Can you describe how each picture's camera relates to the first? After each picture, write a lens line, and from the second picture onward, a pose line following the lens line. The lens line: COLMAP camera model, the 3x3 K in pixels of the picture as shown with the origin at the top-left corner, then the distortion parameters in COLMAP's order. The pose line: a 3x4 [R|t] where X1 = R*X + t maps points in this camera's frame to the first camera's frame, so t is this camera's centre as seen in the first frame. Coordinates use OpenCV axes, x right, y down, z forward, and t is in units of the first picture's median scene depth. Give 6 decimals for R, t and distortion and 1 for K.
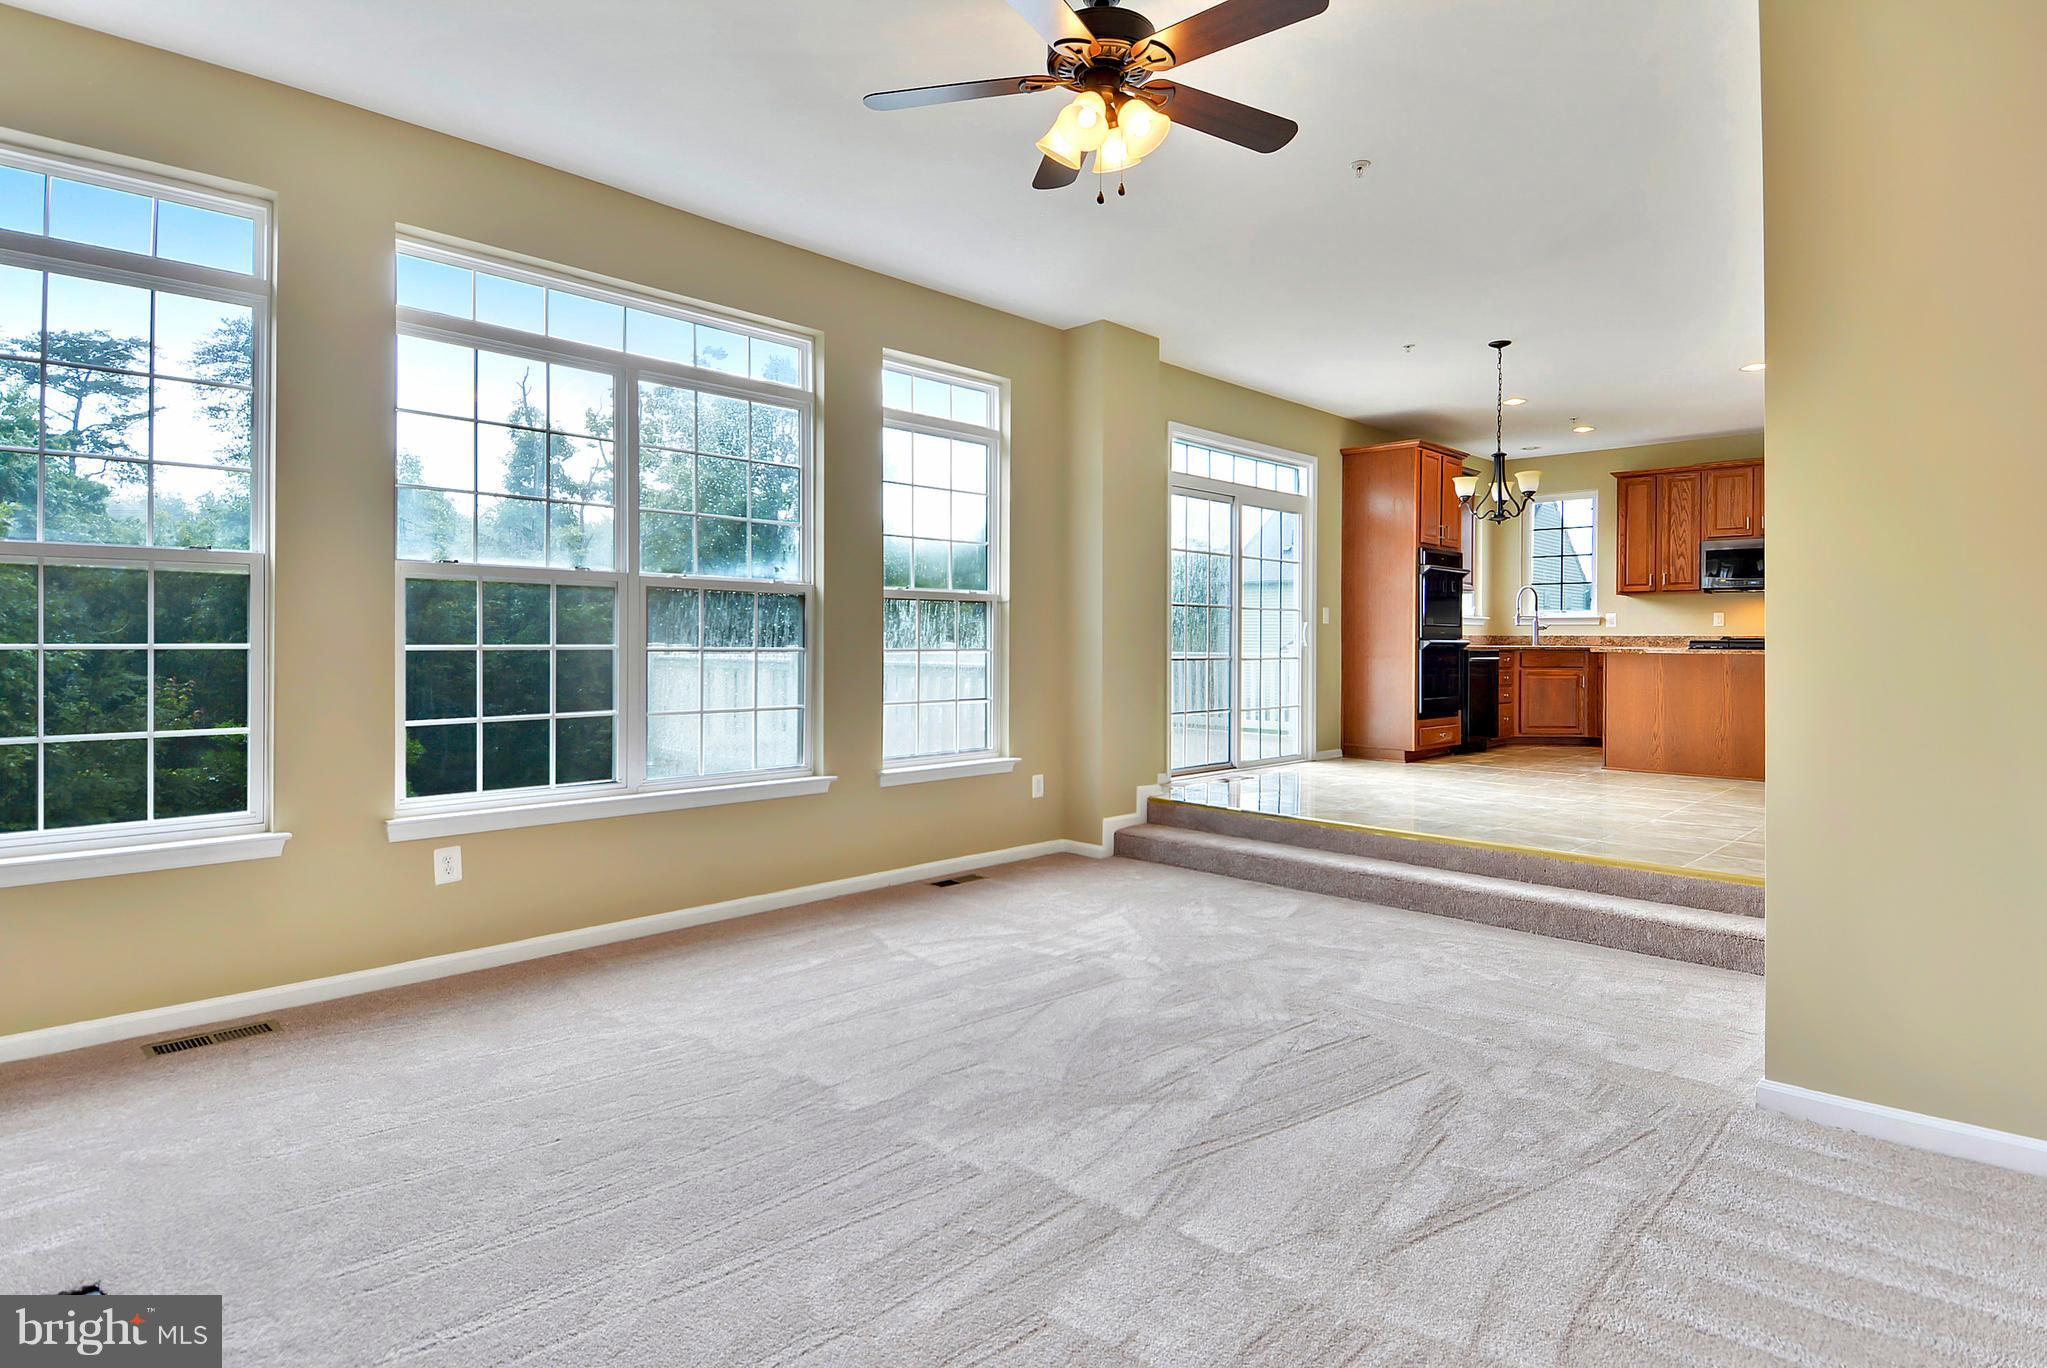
lens RADIAL K [[1102.9, 0, 1029.5], [0, 1102.9, 627.3], [0, 0, 1]] dist [0.001916, -0.000025]
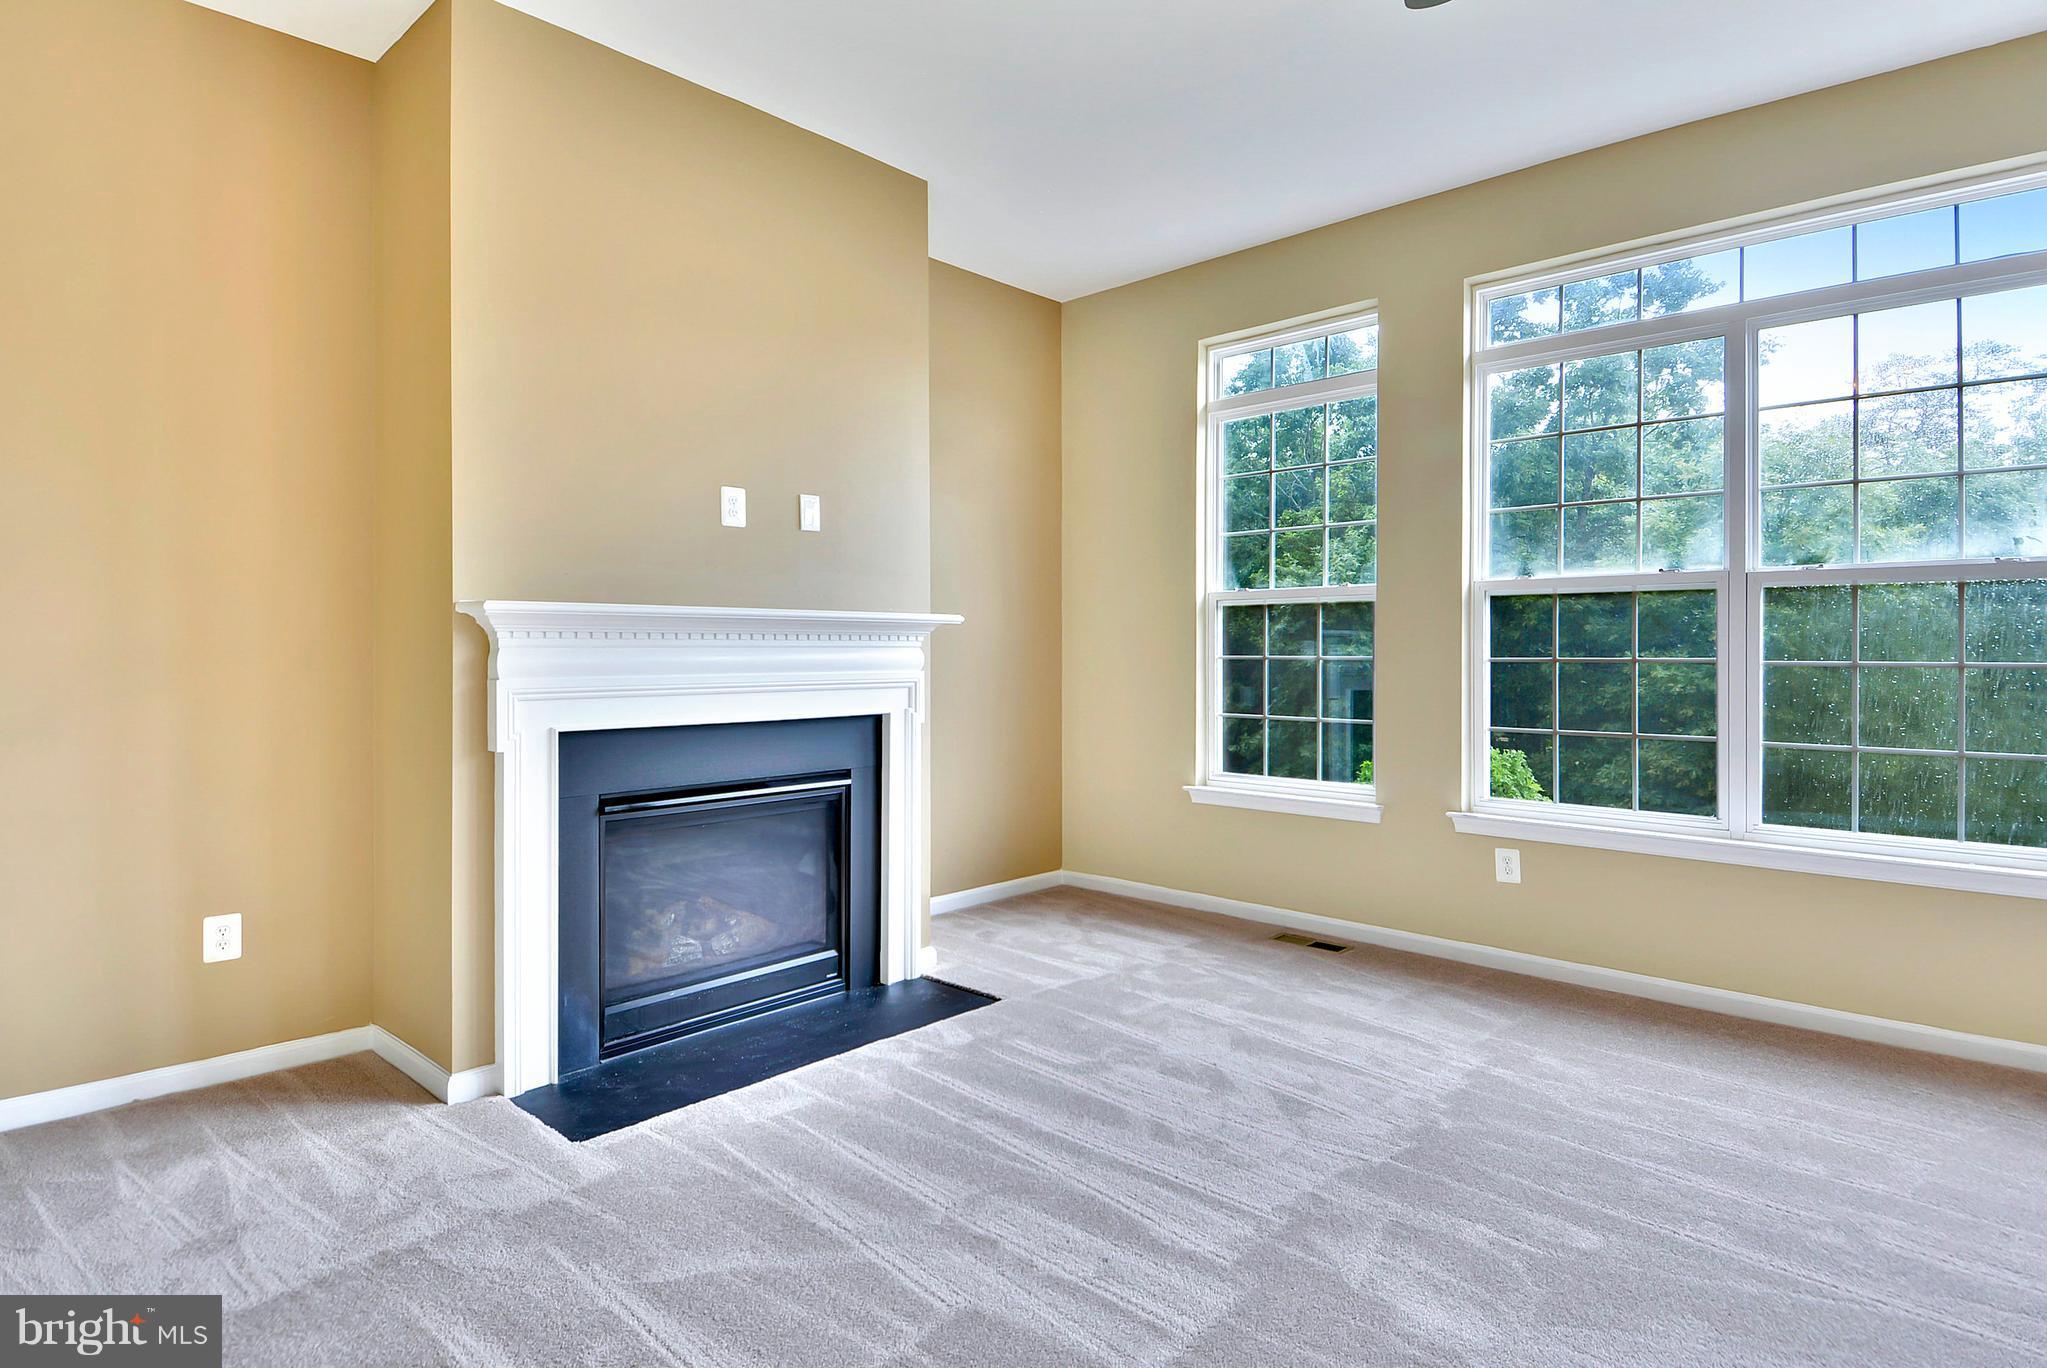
lens RADIAL K [[1102.9, 0, 1029.5], [0, 1102.9, 627.3], [0, 0, 1]] dist [0.001916, -0.000025]
pose [[0.006184, -0.028449, -0.999576, 0.537115], [0.013640, 0.999505, -0.028363, 0.011114], [0.999888, -0.013459, 0.006569, 0.541054]]
